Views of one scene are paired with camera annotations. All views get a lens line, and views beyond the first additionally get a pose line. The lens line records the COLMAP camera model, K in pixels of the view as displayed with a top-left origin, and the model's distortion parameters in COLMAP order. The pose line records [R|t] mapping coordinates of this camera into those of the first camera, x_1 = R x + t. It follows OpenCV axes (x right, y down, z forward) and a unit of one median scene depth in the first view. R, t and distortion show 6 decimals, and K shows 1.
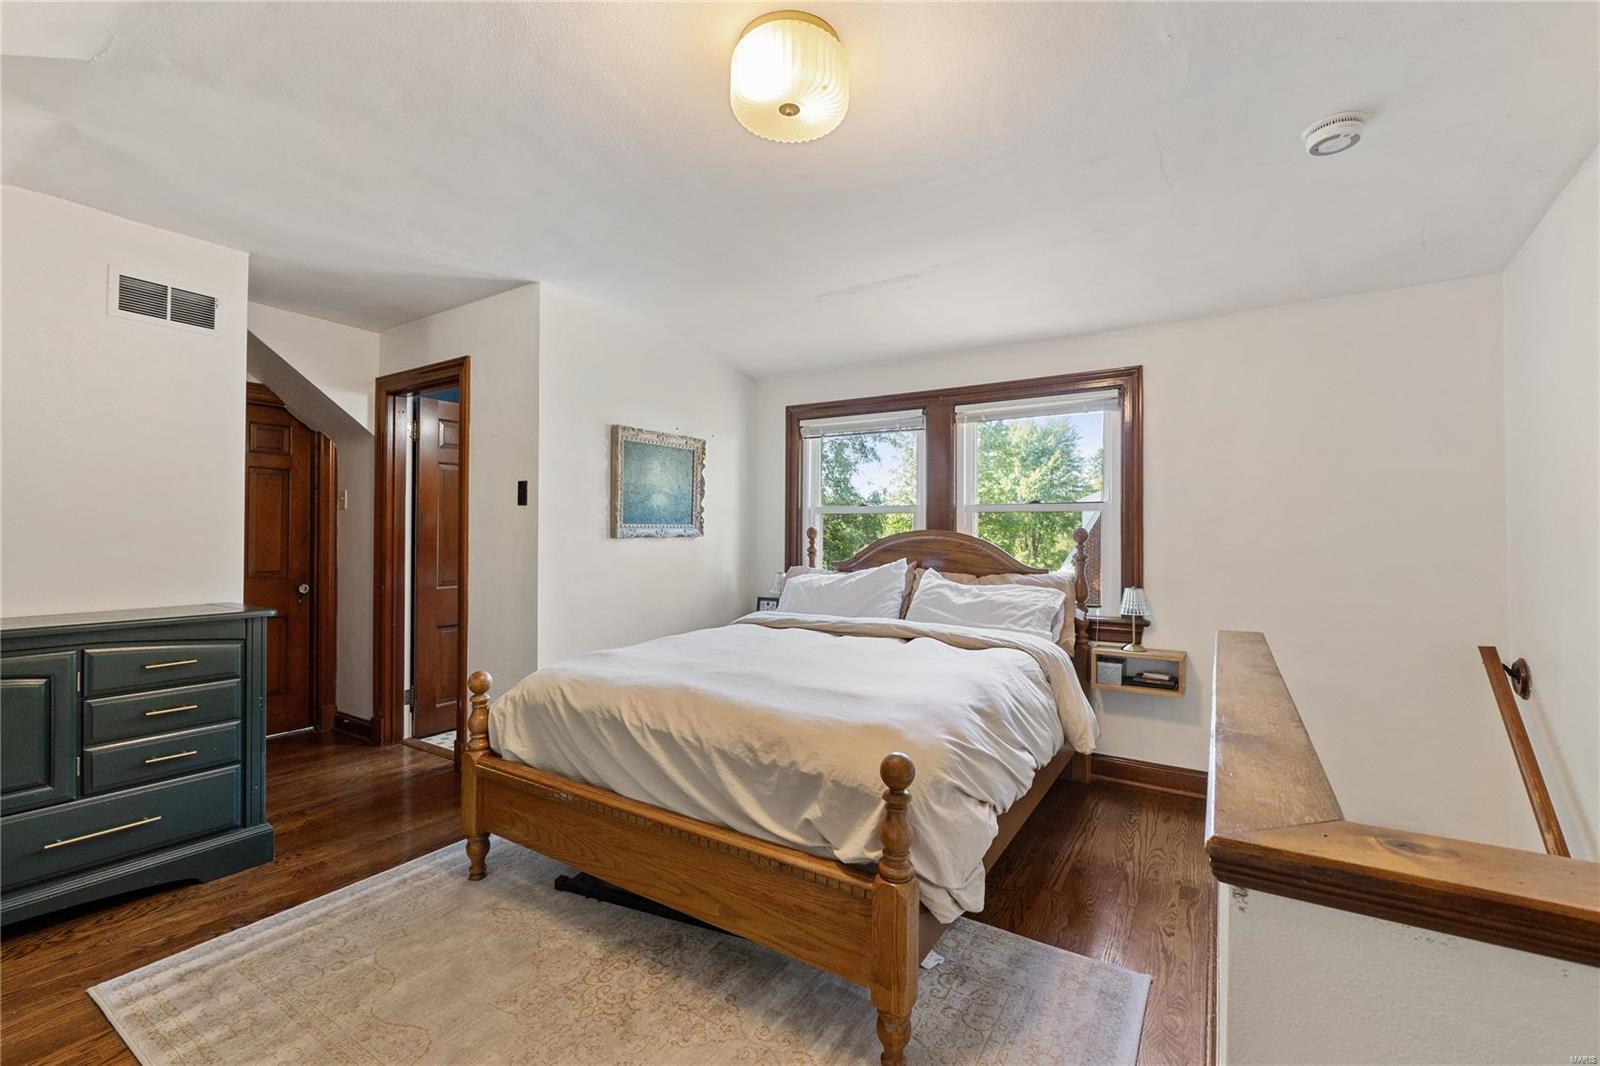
lens RADIAL K [[681.6, 0, 792.0], [0, 681.6, 520.5], [0, 0, 1]] dist [-0.010380, 0.000728]
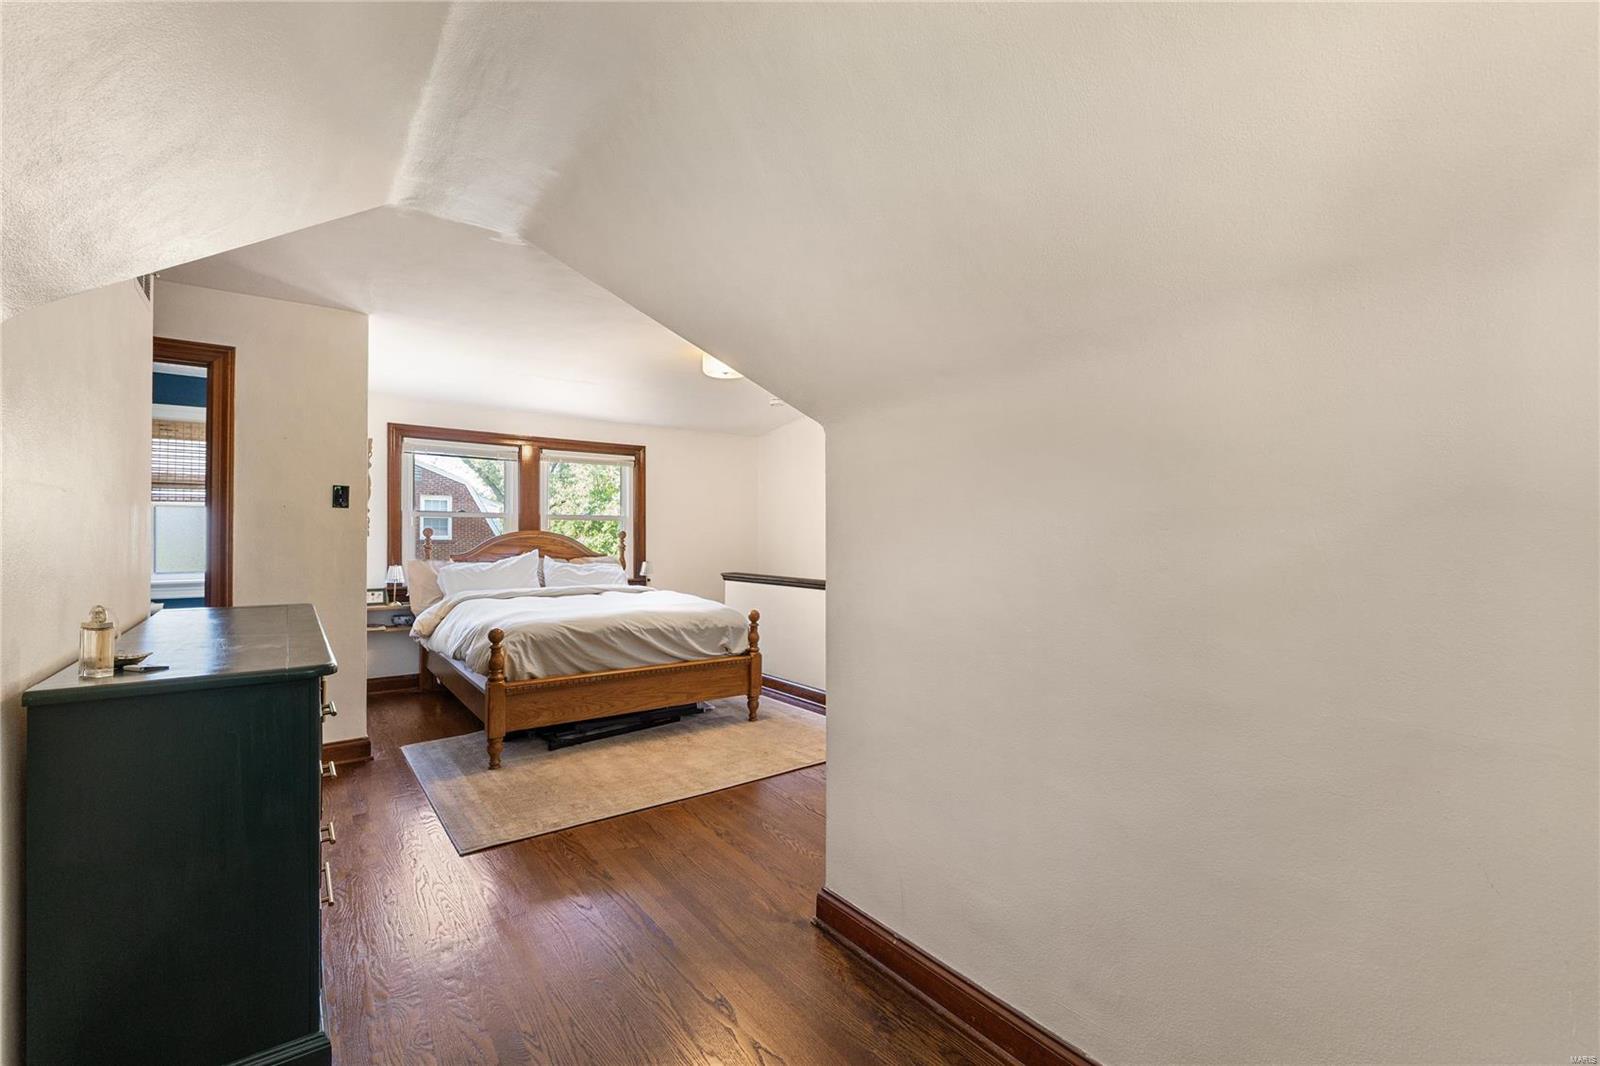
lens RADIAL K [[681.6, 0, 809.2], [0, 681.6, 536.4], [0, 0, 1]] dist [-0.010380, 0.000728]
pose [[0.331474, -0.003296, 0.943459, -1.734737], [-0.021253, 0.999714, 0.010960, -0.006600], [-0.943225, -0.023684, 0.331309, -0.124916]]
